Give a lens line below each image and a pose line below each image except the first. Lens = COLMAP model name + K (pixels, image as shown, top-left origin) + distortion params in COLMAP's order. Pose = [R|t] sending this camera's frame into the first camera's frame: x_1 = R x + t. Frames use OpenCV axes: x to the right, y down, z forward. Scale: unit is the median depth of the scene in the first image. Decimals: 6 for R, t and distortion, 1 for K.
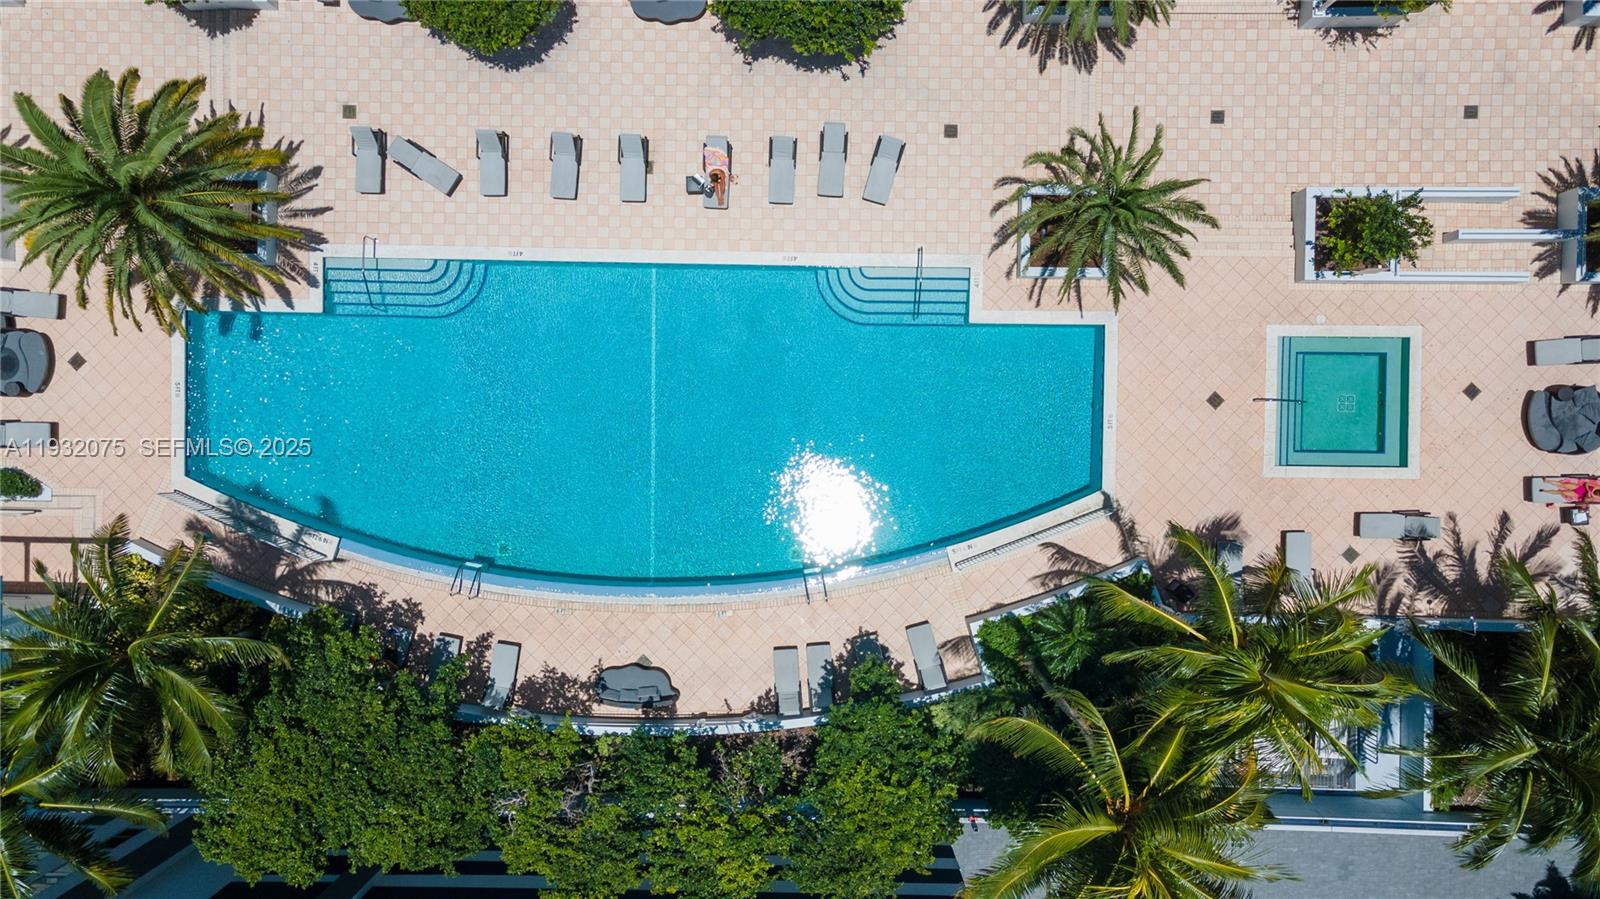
lens RADIAL K [[1153.9, 0, 794.8], [0, 1153.9, 451.3], [0, 0, 1]] dist [-0.007052, 0.036657]
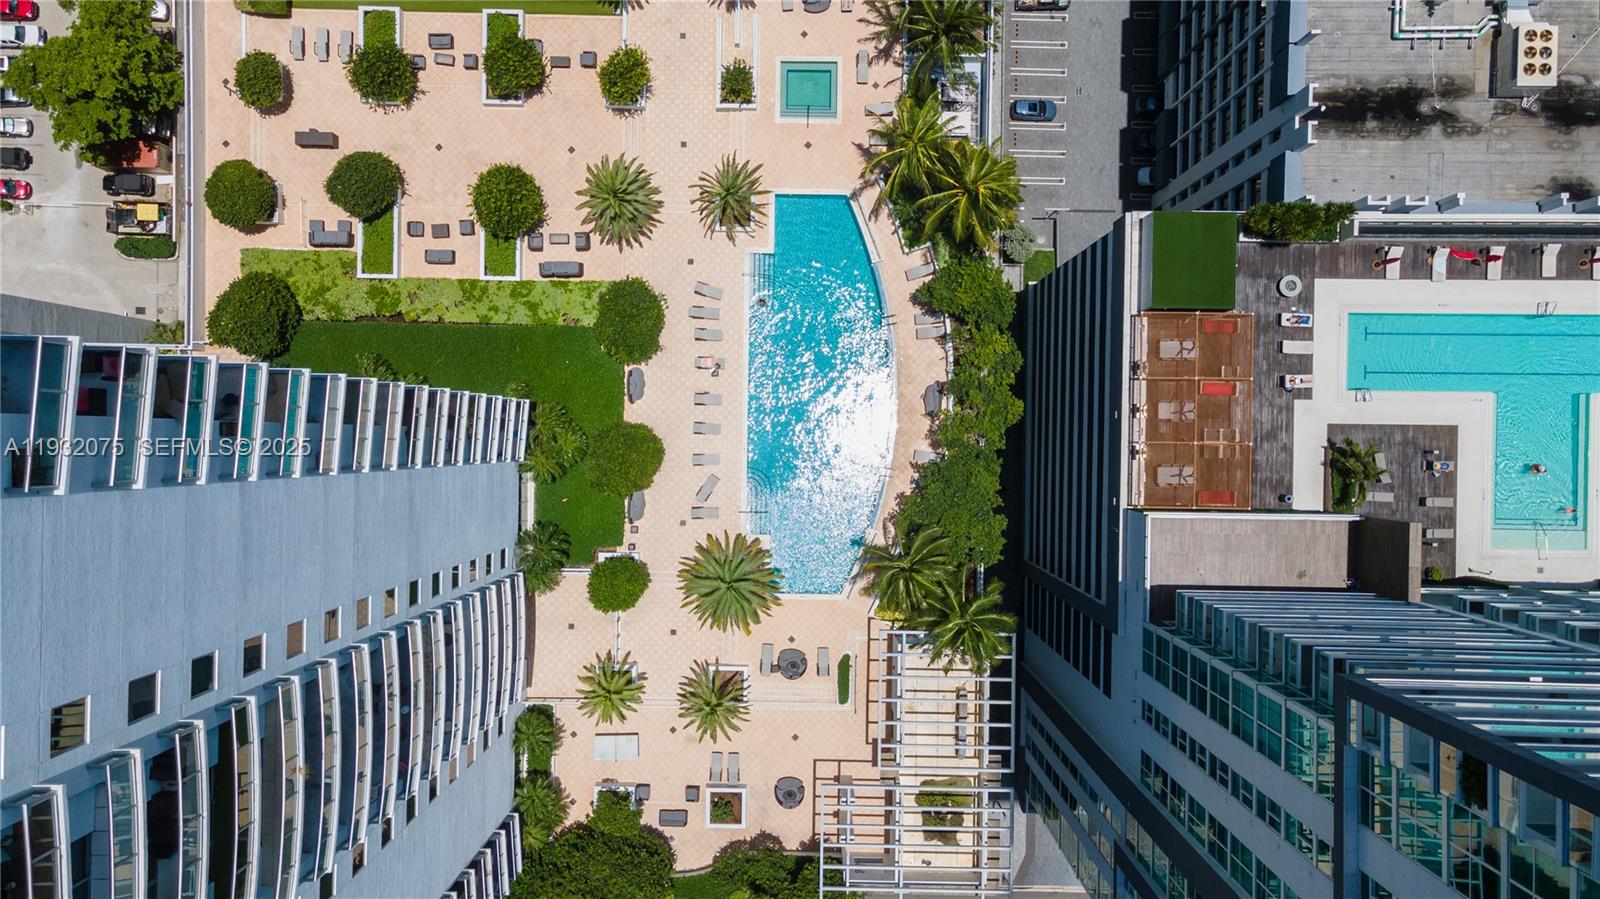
lens RADIAL K [[1153.9, 0, 798.2], [0, 1153.9, 443.1], [0, 0, 1]] dist [-0.007052, 0.036657]
pose [[0.000096, -1.000000, -0.000161, -0.226387], [0.999712, 0.000100, -0.024016, -0.008828], [0.024016, -0.000159, 0.999712, -1.294271]]
